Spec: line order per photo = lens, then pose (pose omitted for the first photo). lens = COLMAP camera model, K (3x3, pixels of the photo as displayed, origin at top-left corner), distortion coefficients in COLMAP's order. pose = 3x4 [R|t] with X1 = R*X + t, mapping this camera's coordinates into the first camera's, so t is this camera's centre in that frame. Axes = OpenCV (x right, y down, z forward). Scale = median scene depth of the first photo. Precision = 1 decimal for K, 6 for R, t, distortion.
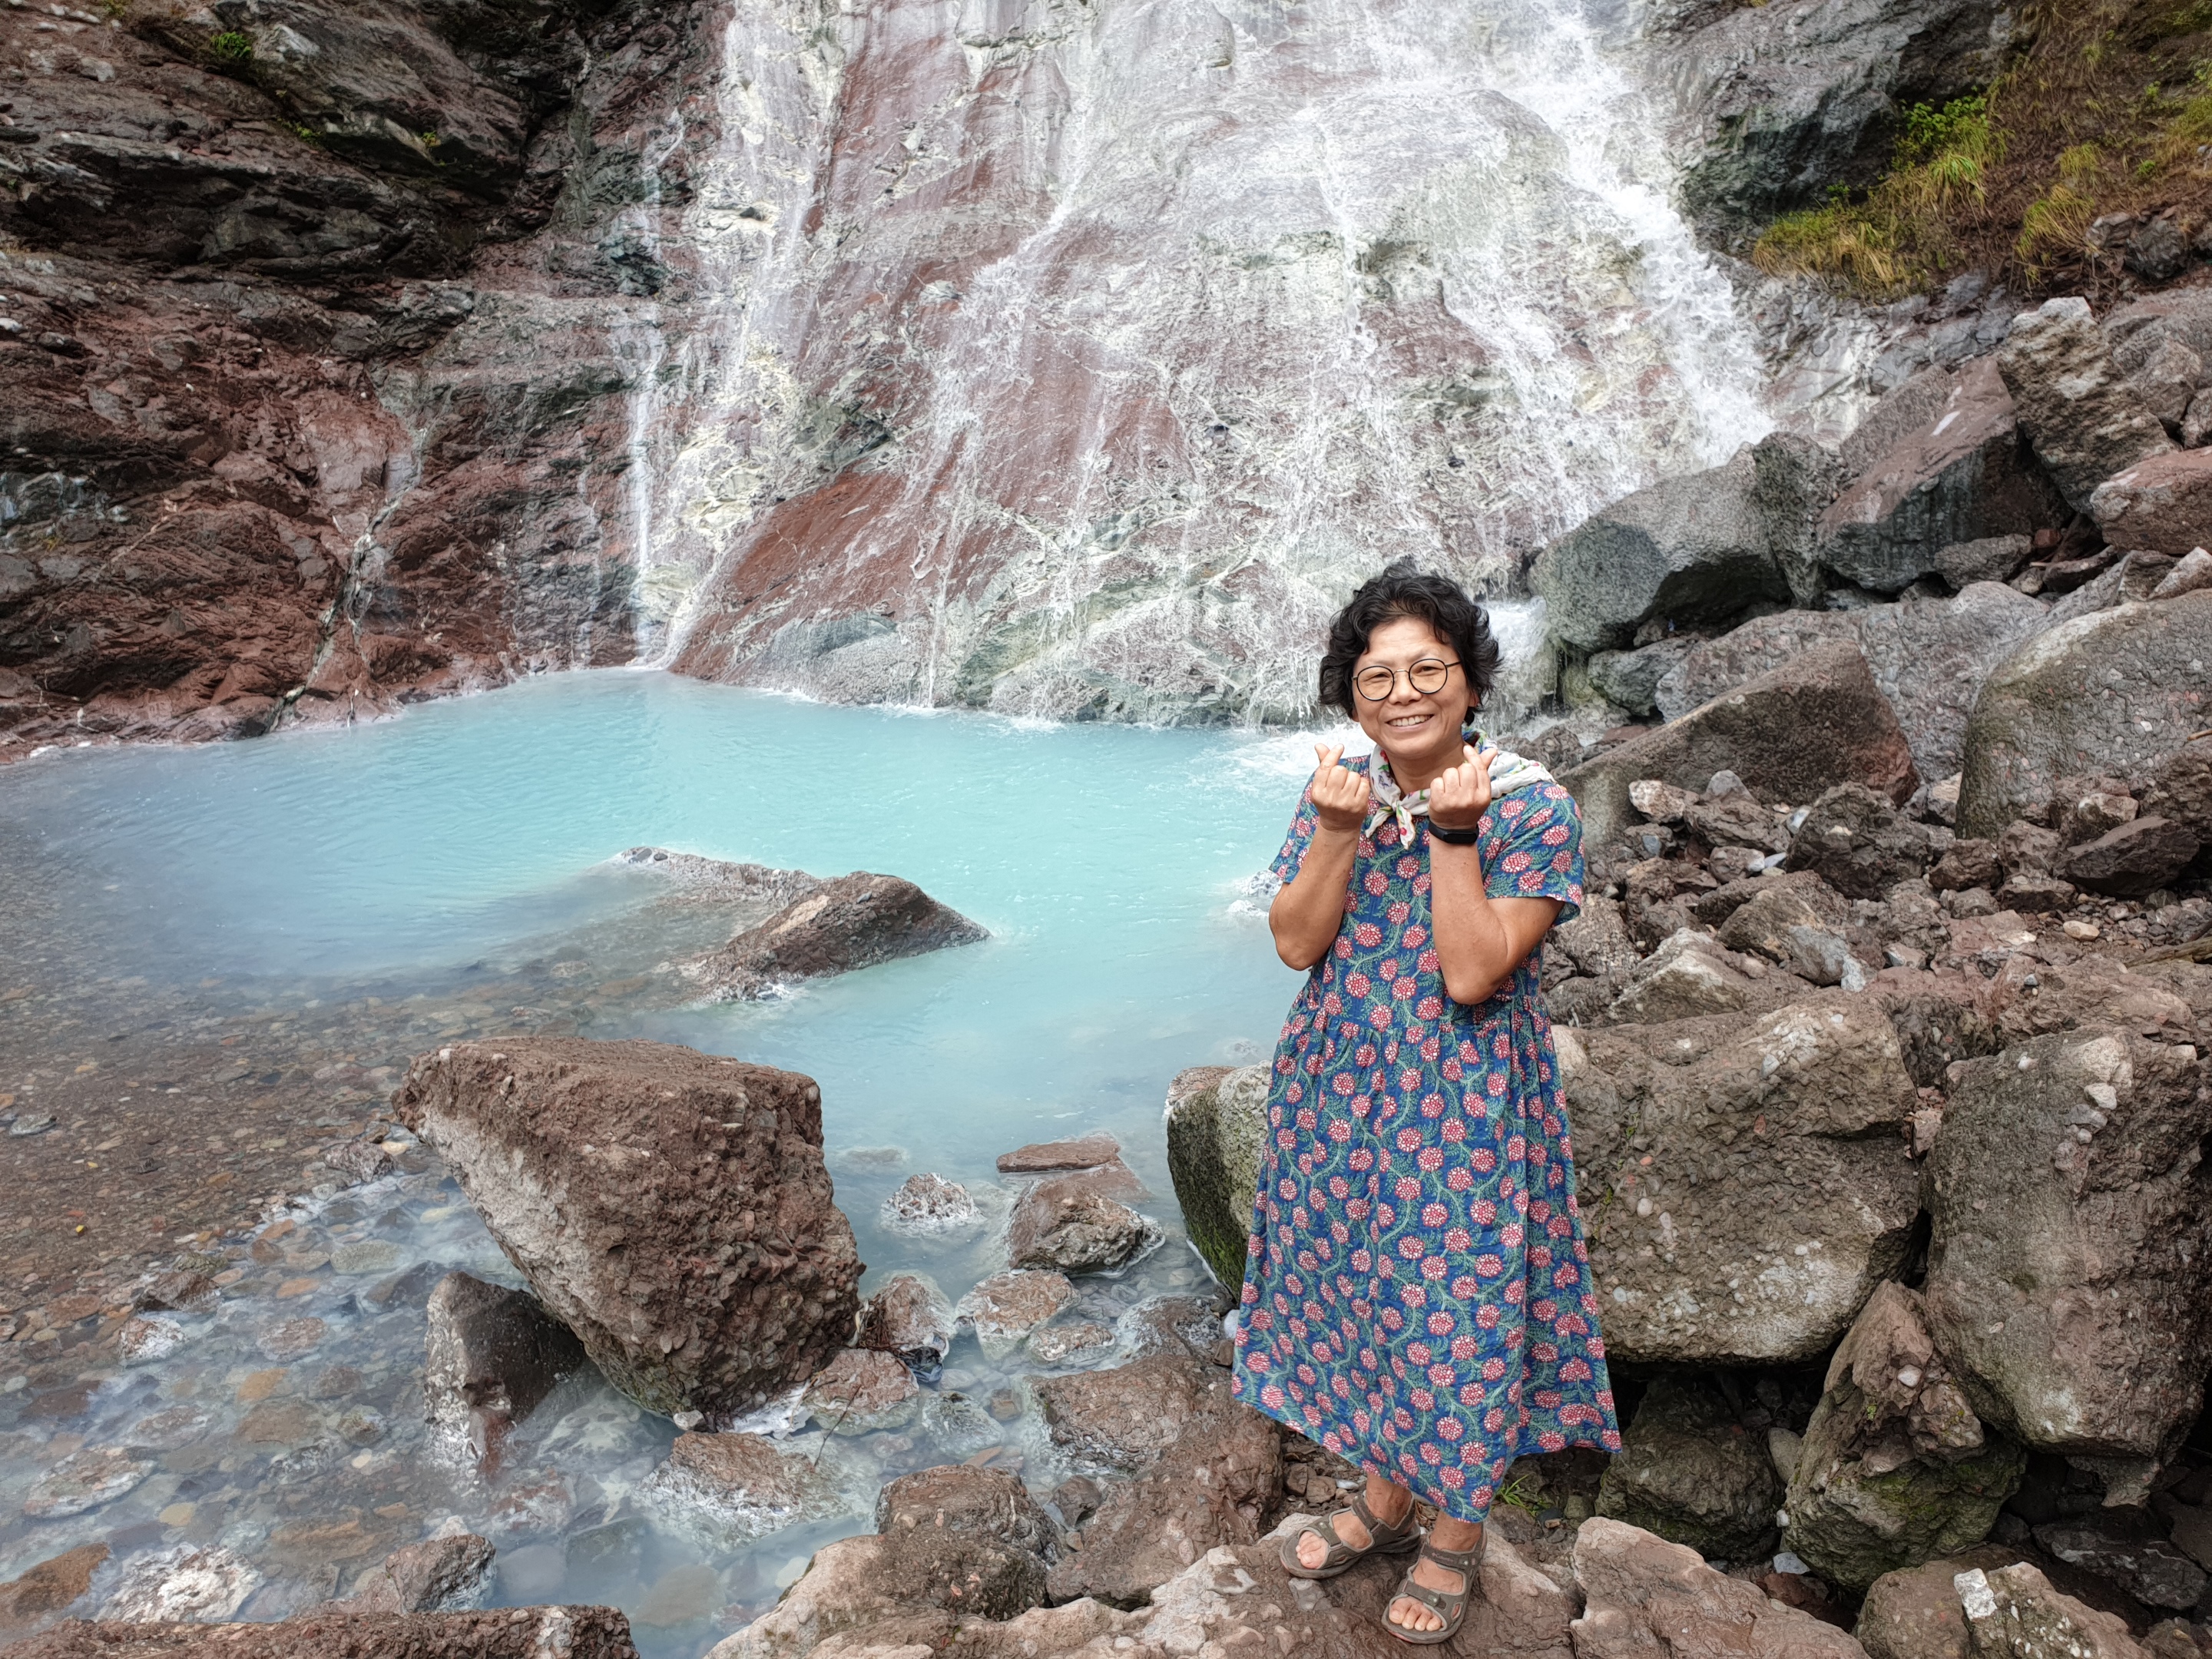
lens RADIAL K [[1719.9, 0, 1106.7], [0, 1719.9, 830.0], [0, 0, 1]] dist [-0.028209, 0.078743]
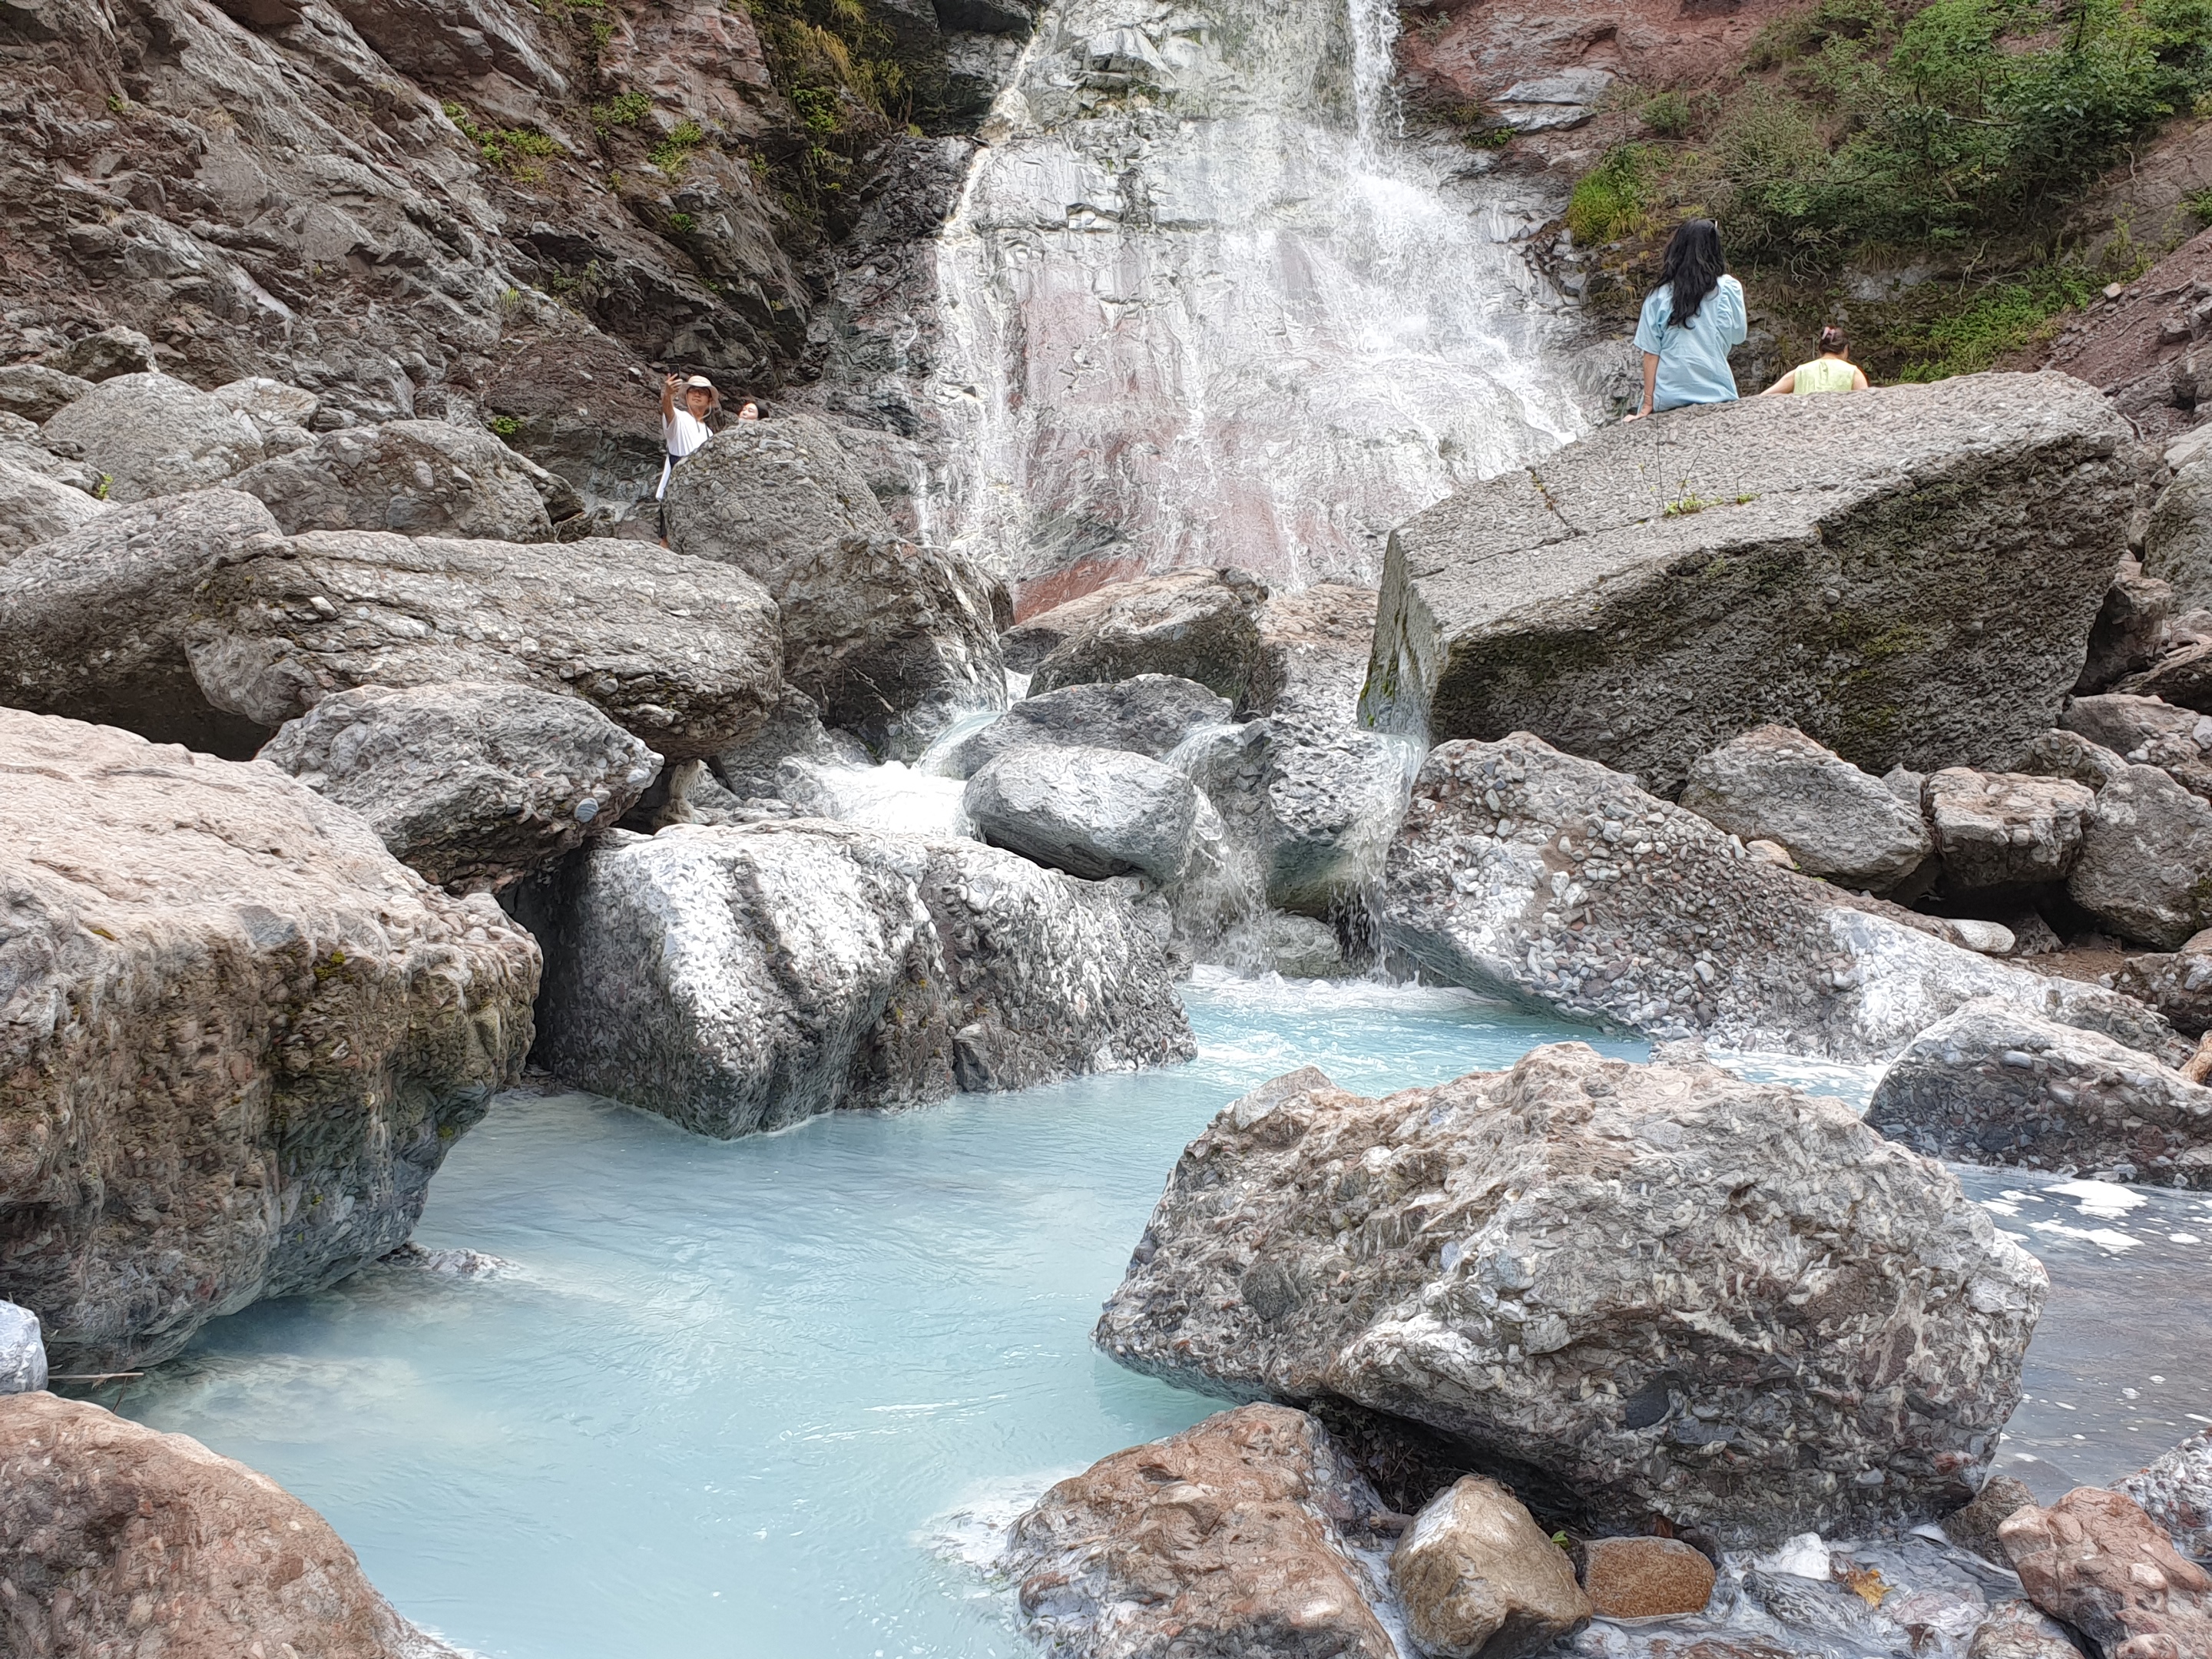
lens RADIAL K [[2014.1, 0, 1094.7], [0, 2014.1, 828.4], [0, 0, 1]] dist [0.223681, -0.707050]
pose [[0.951303, 0.055695, 0.303185, -0.636256], [0.018003, 0.971825, -0.235013, 0.400445], [-0.307732, 0.229027, 0.923498, -0.500114]]
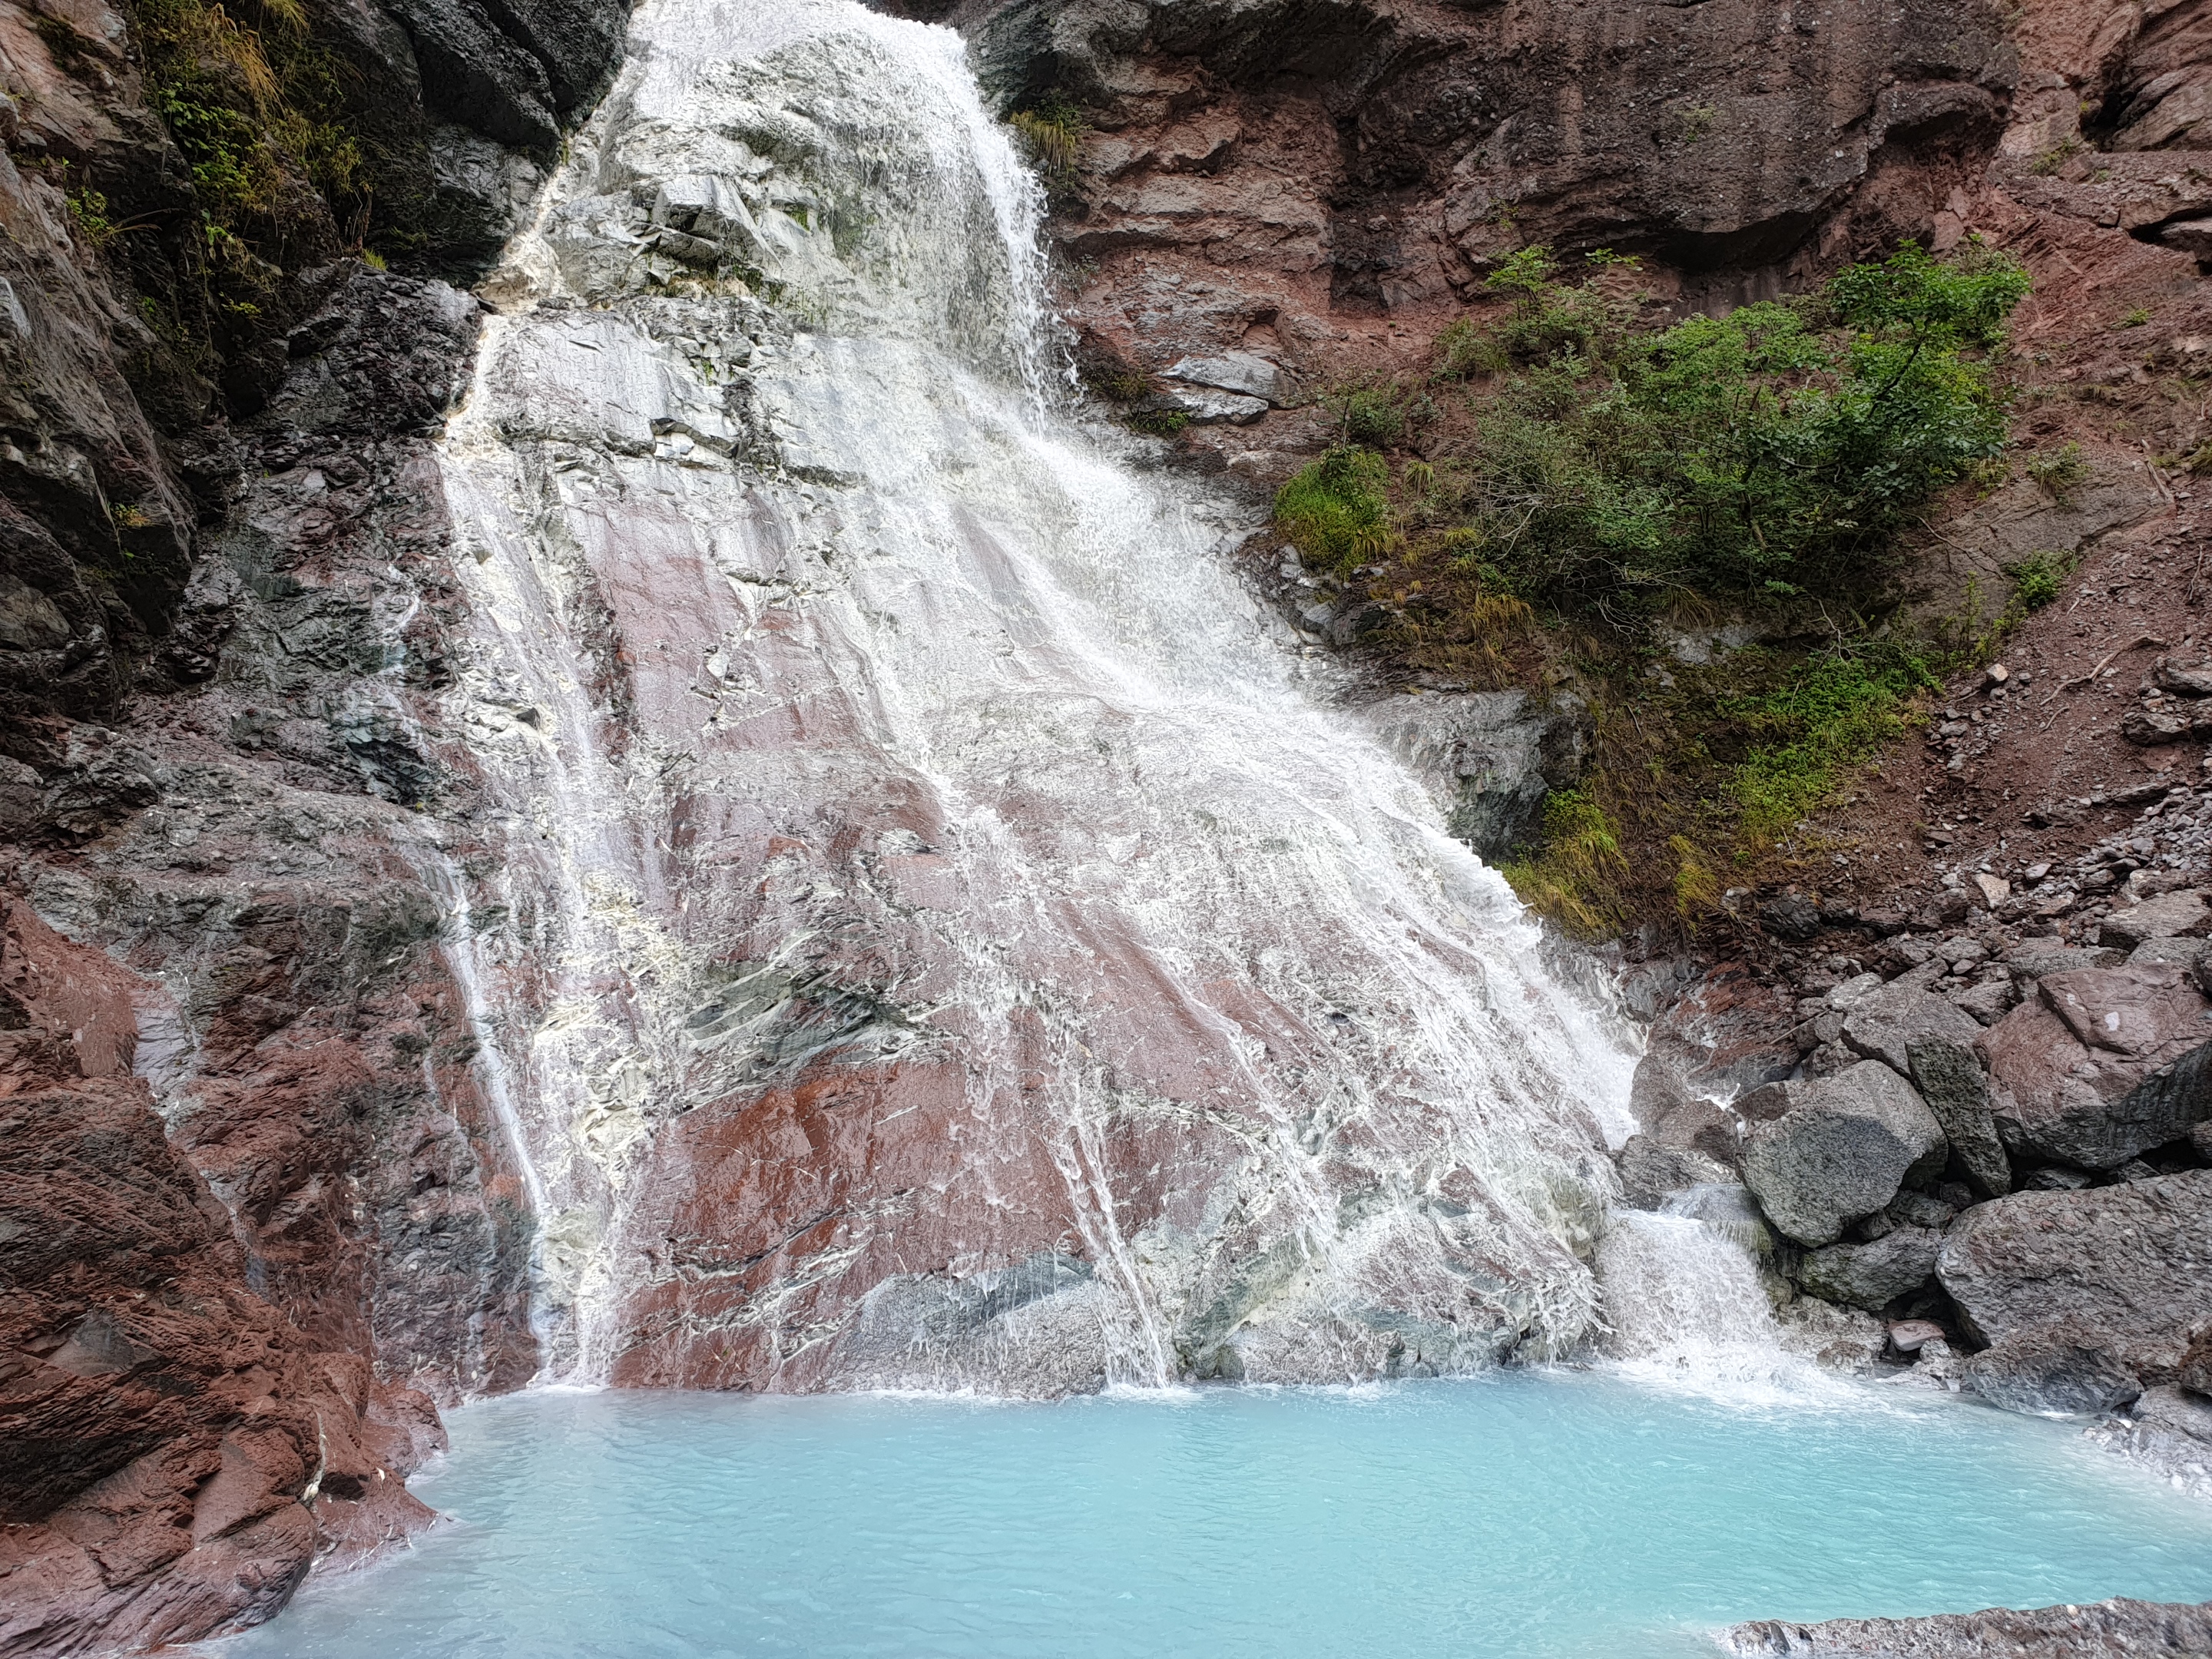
lens RADIAL K [[1685.7, 0, 1069.5], [0, 1685.7, 815.9], [0, 0, 1]] dist [0.176534, -0.533790]
pose [[0.735741, 0.123112, 0.665980, -0.549149], [0.150354, 0.929110, -0.337857, -0.052738], [-0.660363, 0.348708, 0.665074, 0.428760]]
